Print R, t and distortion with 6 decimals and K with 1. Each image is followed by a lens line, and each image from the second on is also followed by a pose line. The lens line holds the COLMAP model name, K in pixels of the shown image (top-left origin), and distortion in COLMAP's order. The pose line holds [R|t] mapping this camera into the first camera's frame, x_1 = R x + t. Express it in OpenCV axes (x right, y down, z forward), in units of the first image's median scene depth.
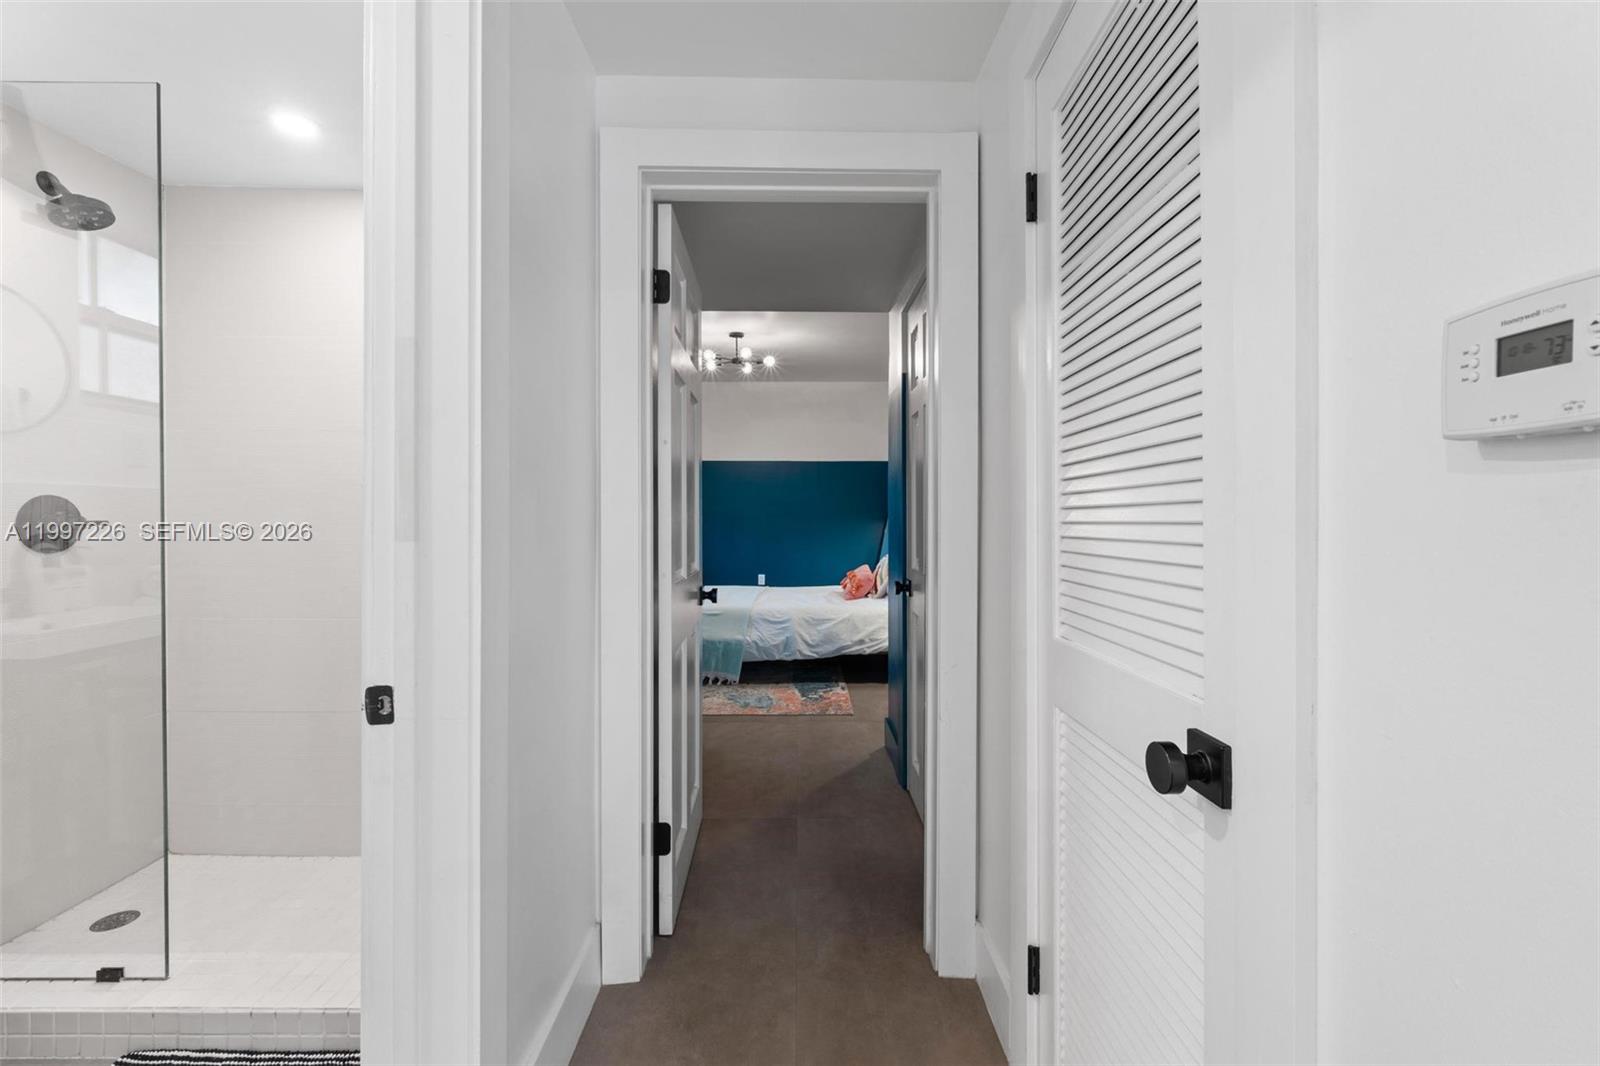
lens RADIAL K [[683.8, 0, 810.4], [0, 683.8, 541.3], [0, 0, 1]] dist [-0.006598, 0.001774]
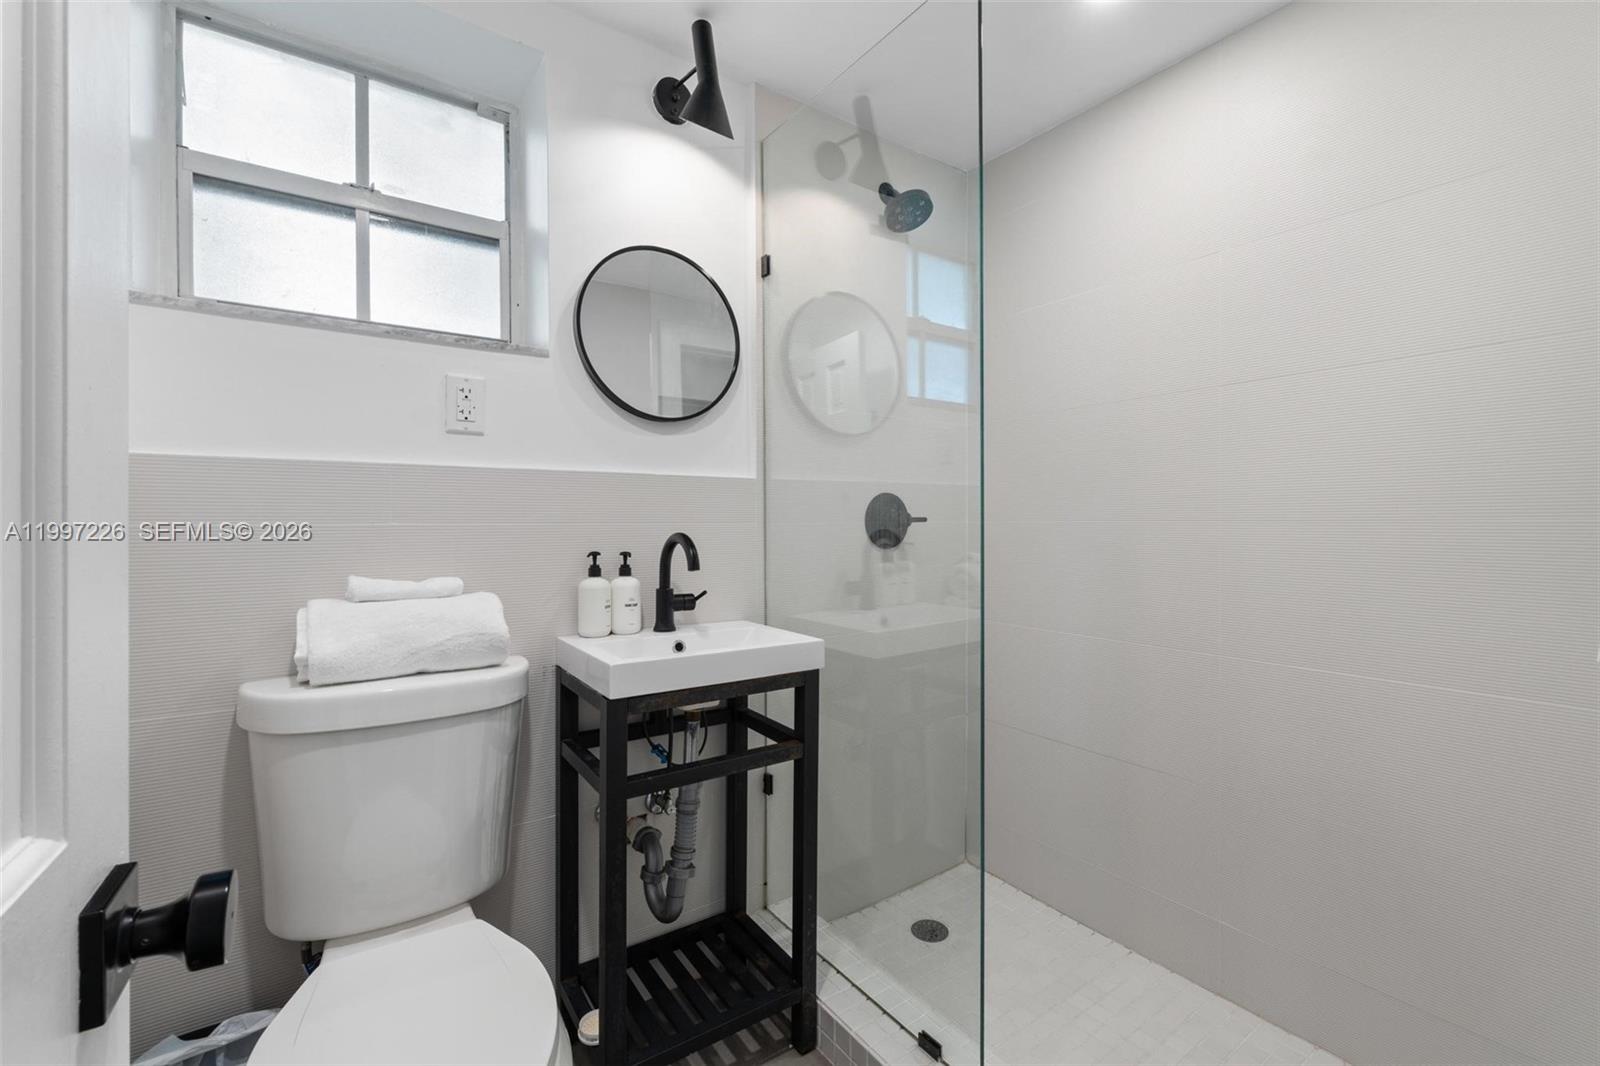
lens RADIAL K [[683.8, 0, 799.4], [0, 683.8, 523.6], [0, 0, 1]] dist [-0.006598, 0.001774]
pose [[0.561321, 0.000256, -0.827598, -0.325598], [-0.004861, 0.999984, -0.002987, -0.016972], [0.827584, 0.005700, 0.561313, 0.300512]]
